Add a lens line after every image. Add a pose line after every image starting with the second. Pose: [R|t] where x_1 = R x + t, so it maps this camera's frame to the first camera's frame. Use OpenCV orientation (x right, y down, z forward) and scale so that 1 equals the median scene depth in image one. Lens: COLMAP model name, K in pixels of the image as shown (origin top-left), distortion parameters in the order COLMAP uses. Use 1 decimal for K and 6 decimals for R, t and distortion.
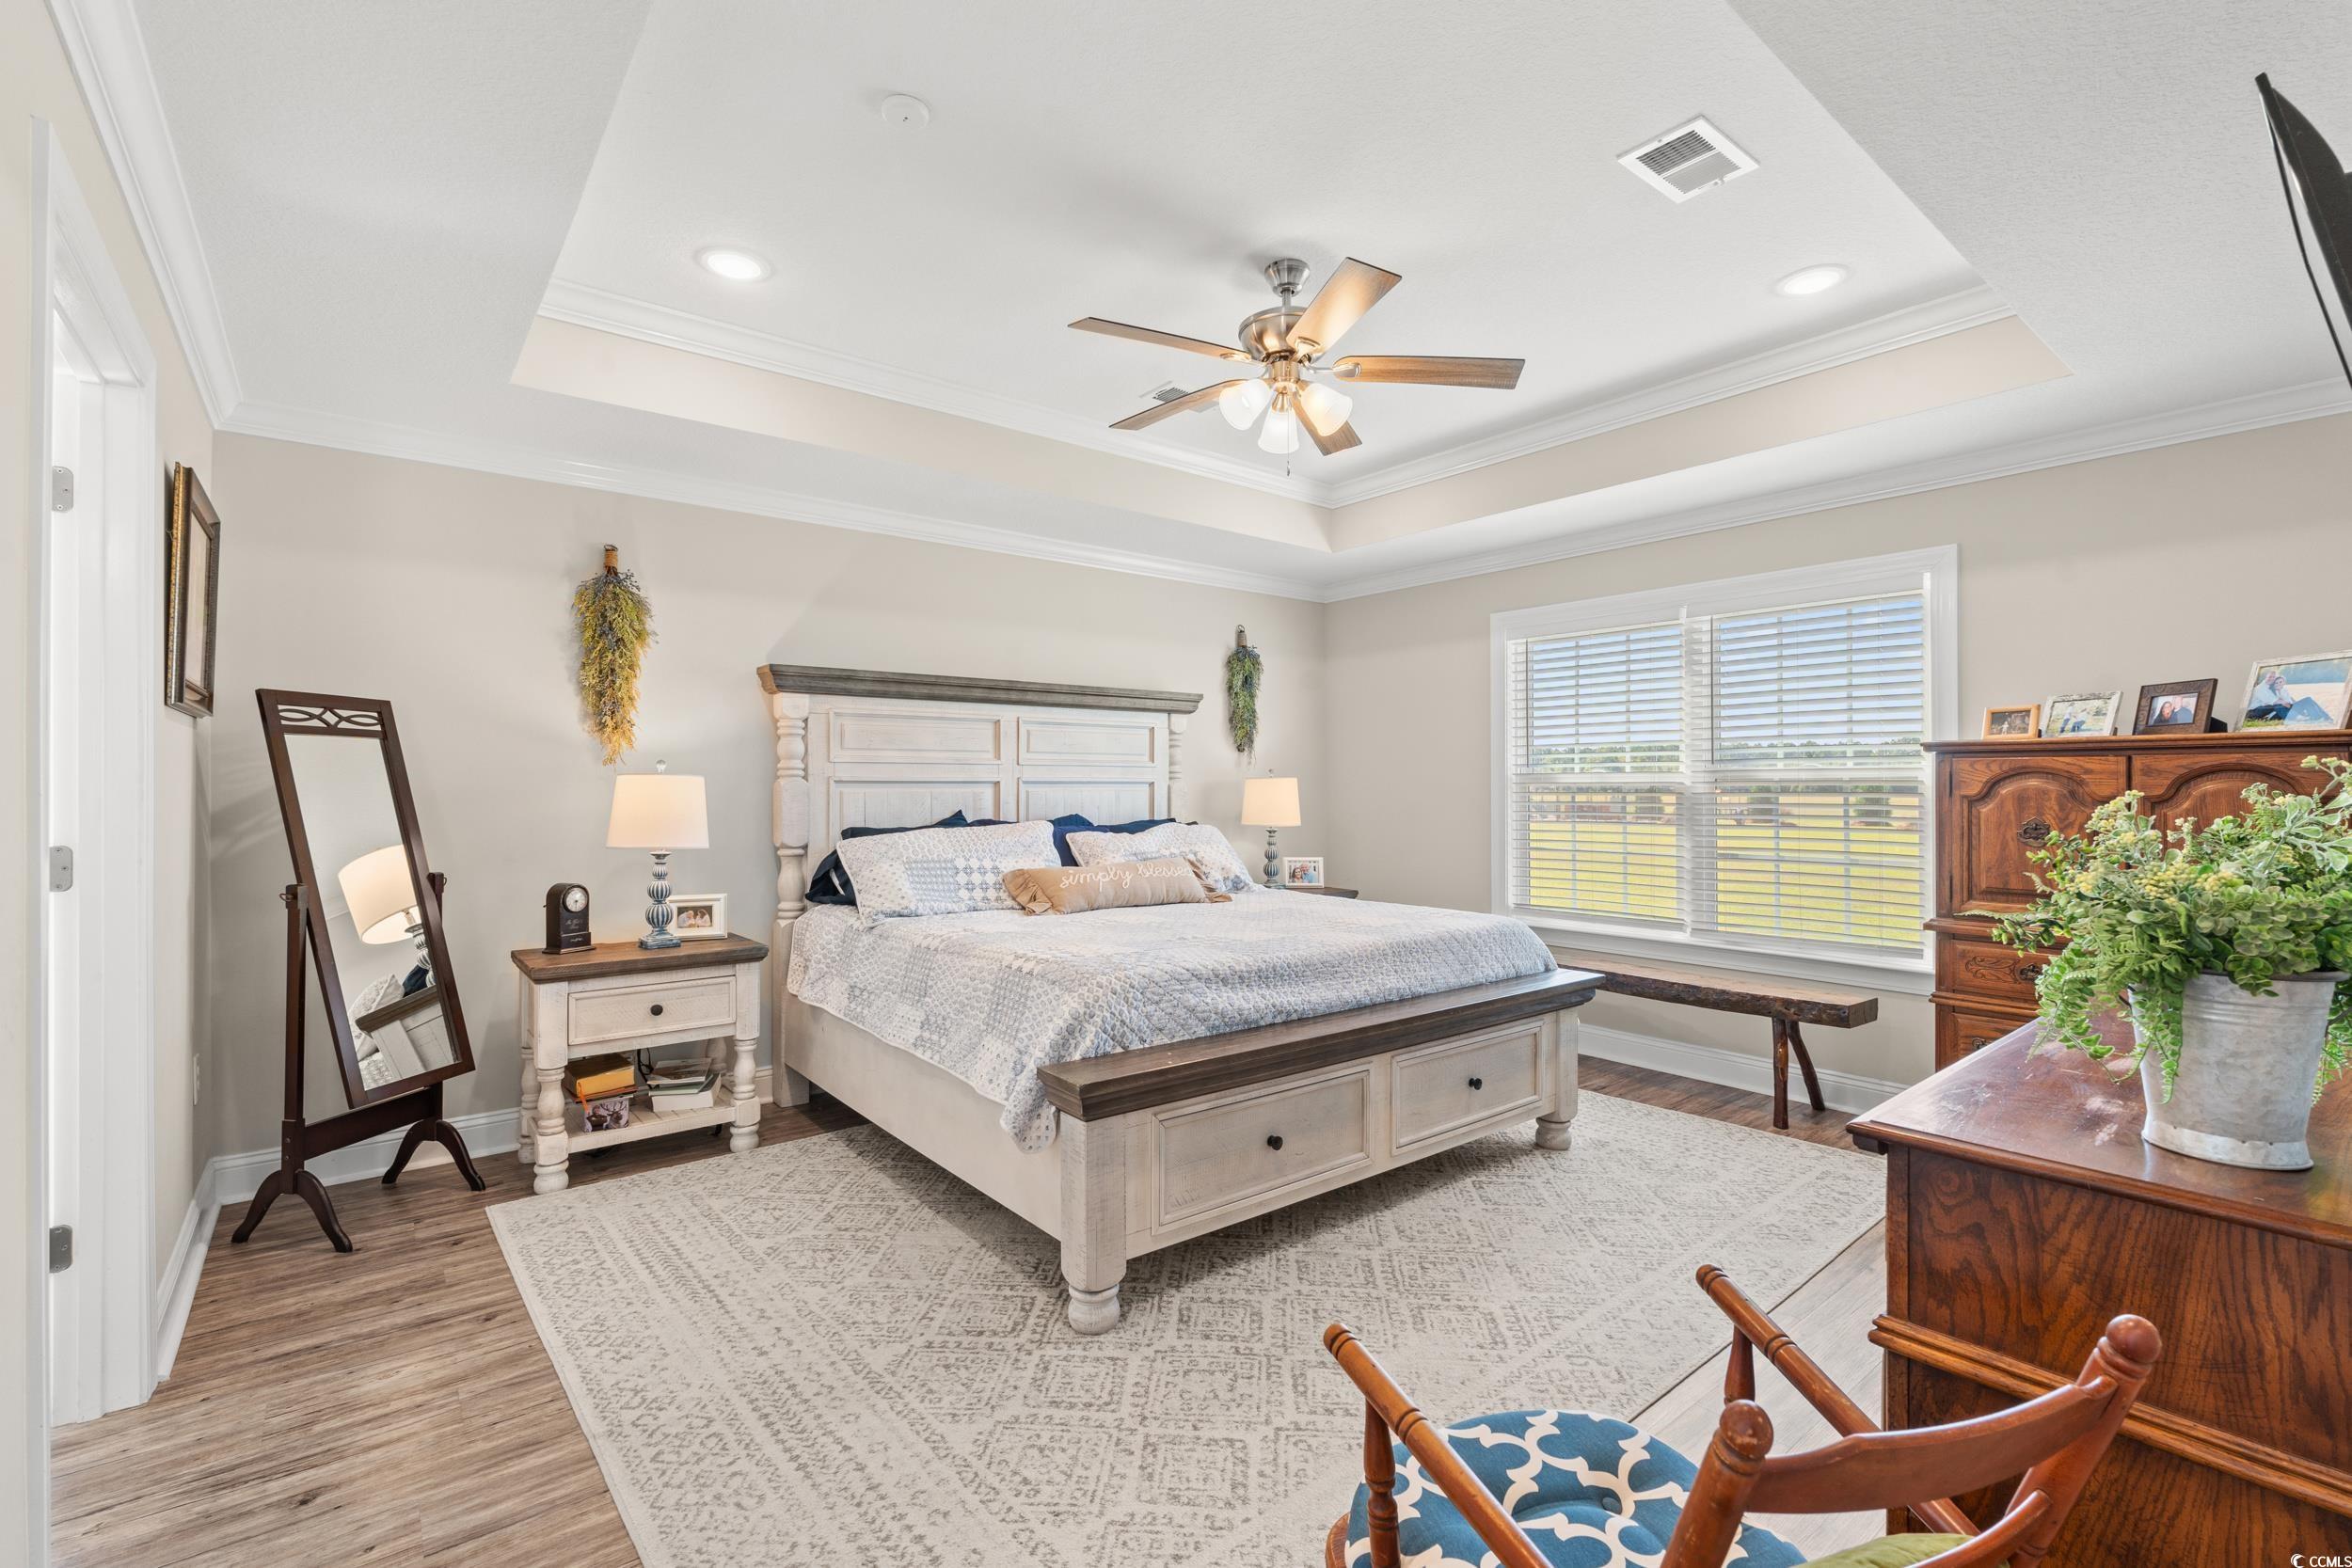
lens RADIAL K [[1030.3, 0, 1173.8], [0, 1030.3, 781.1], [0, 0, 1]] dist [-0.002102, -0.000258]
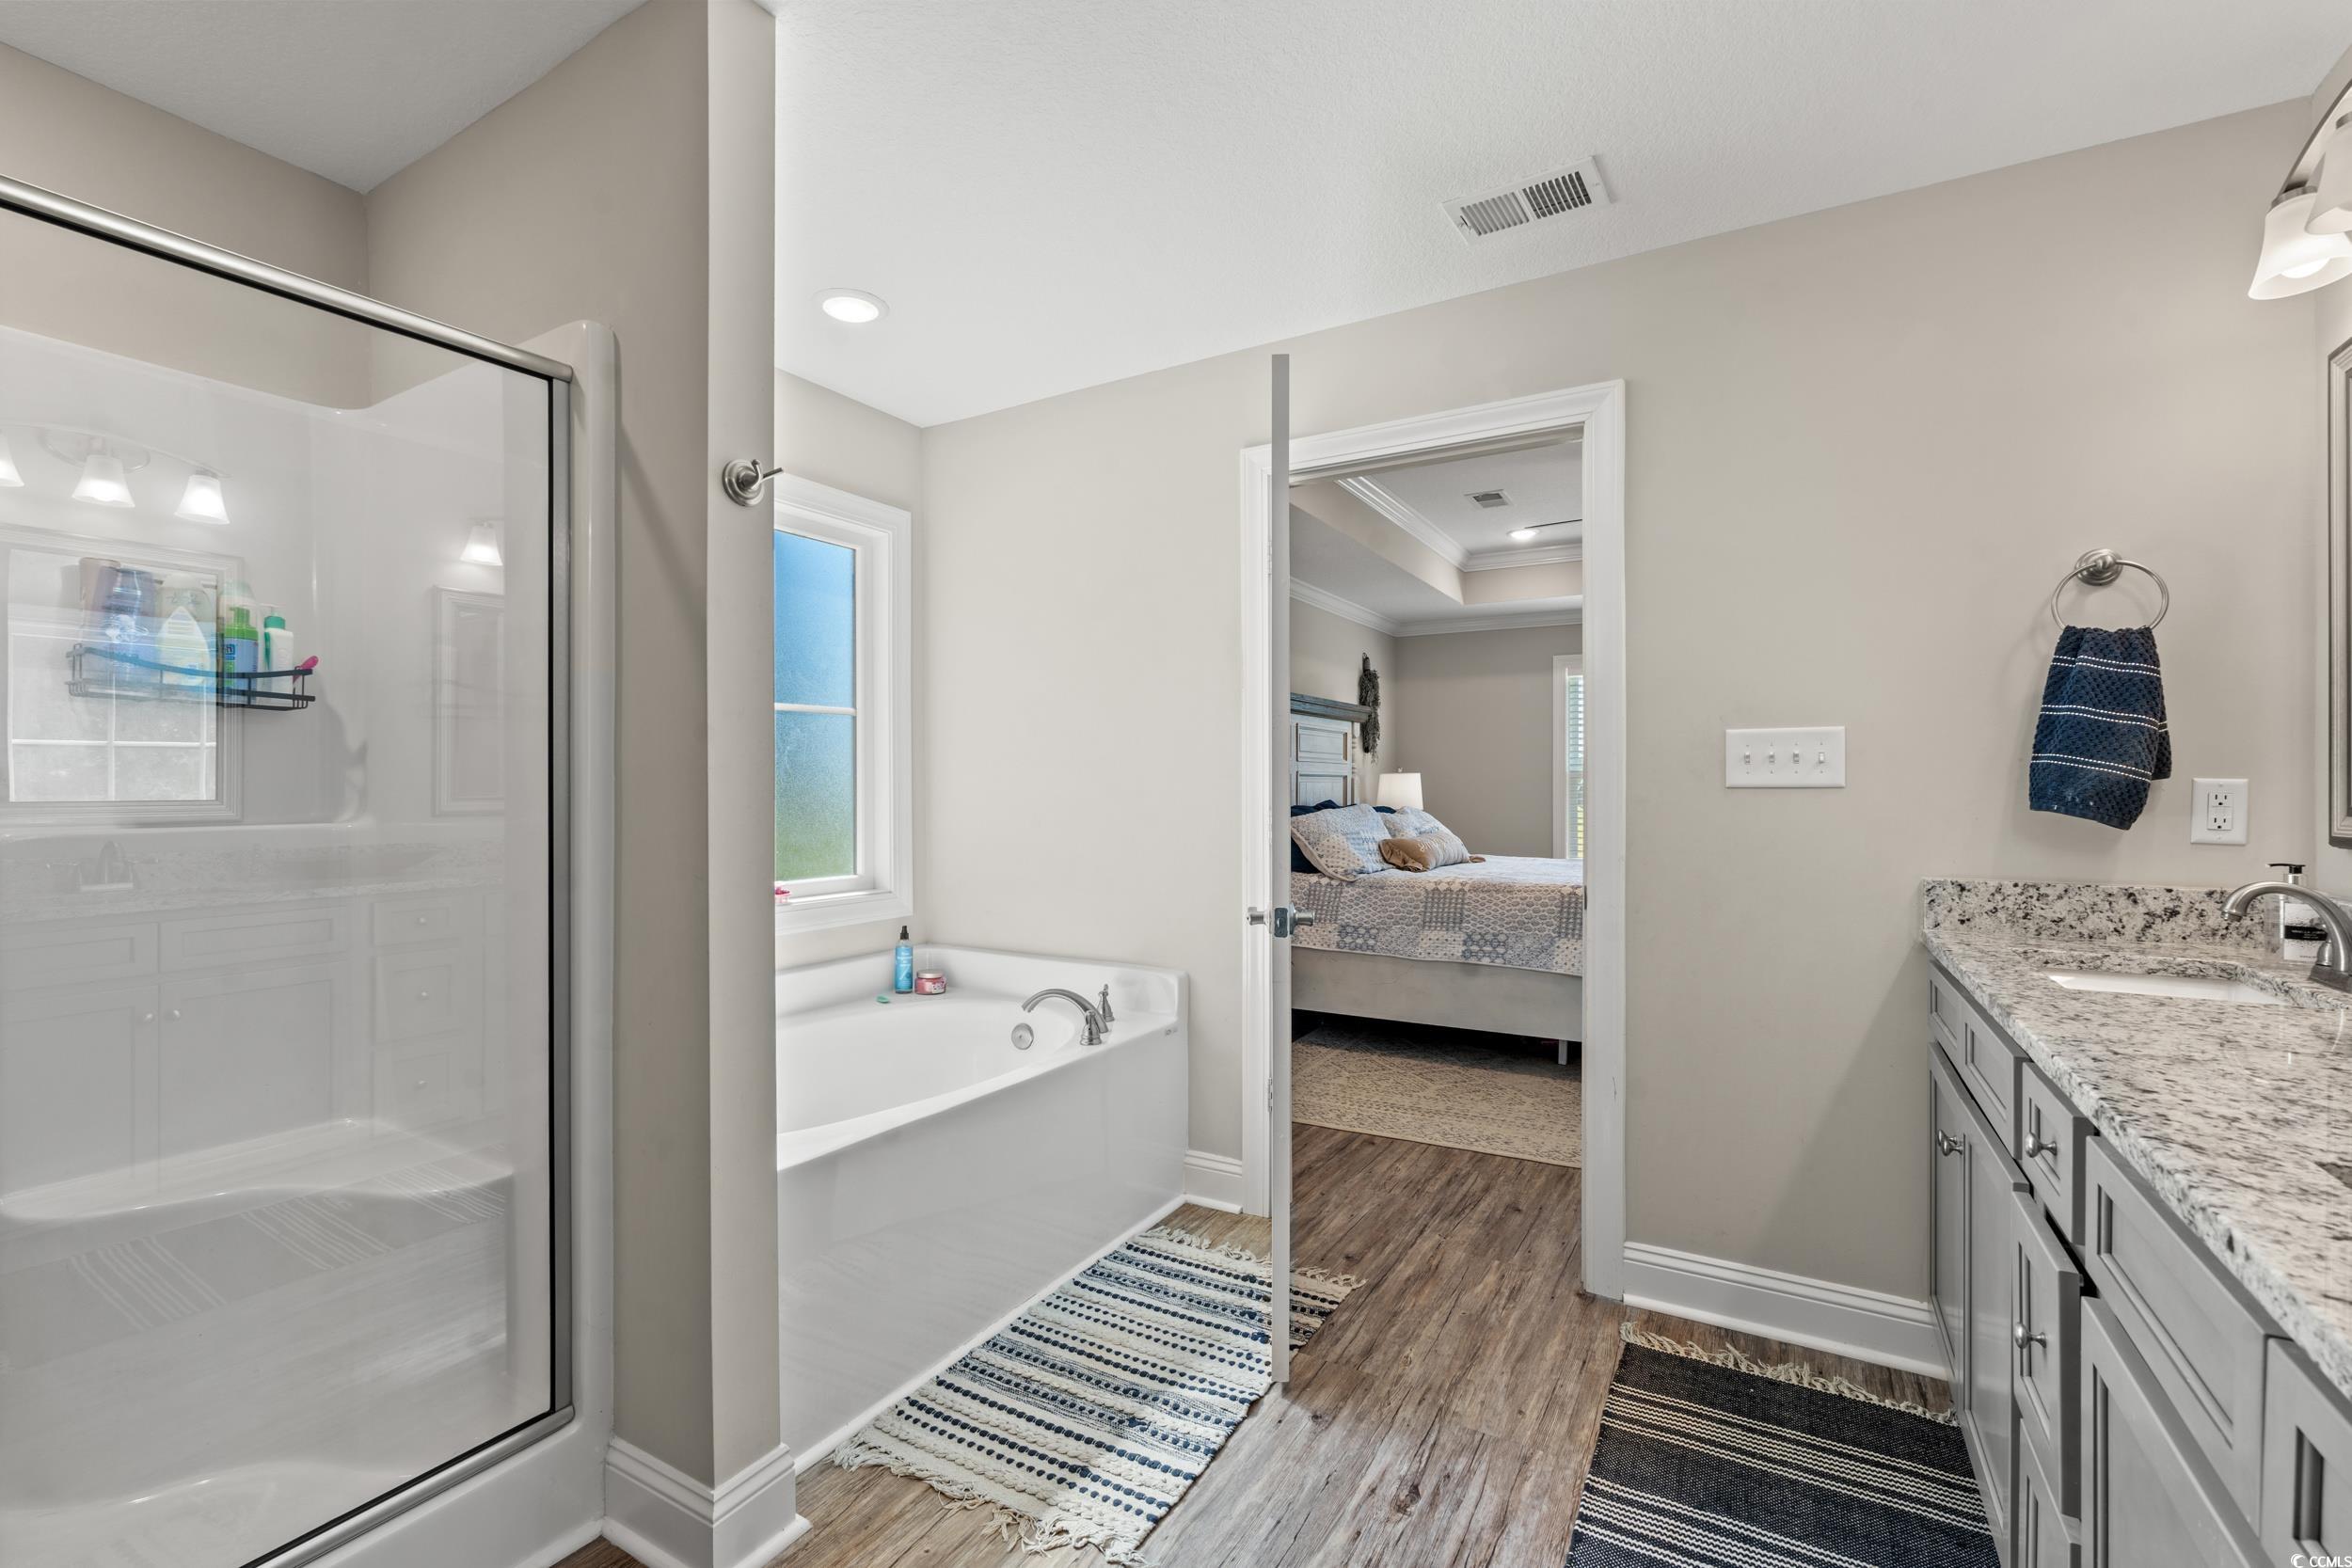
lens RADIAL K [[1030.3, 0, 1171.8], [0, 1030.3, 787.2], [0, 0, 1]] dist [-0.002102, -0.000258]
pose [[0.933486, -0.000288, 0.358615, -1.095500], [-0.002907, 0.999961, 0.008370, 0.008584], [-0.358603, -0.008856, 0.933448, -0.185470]]
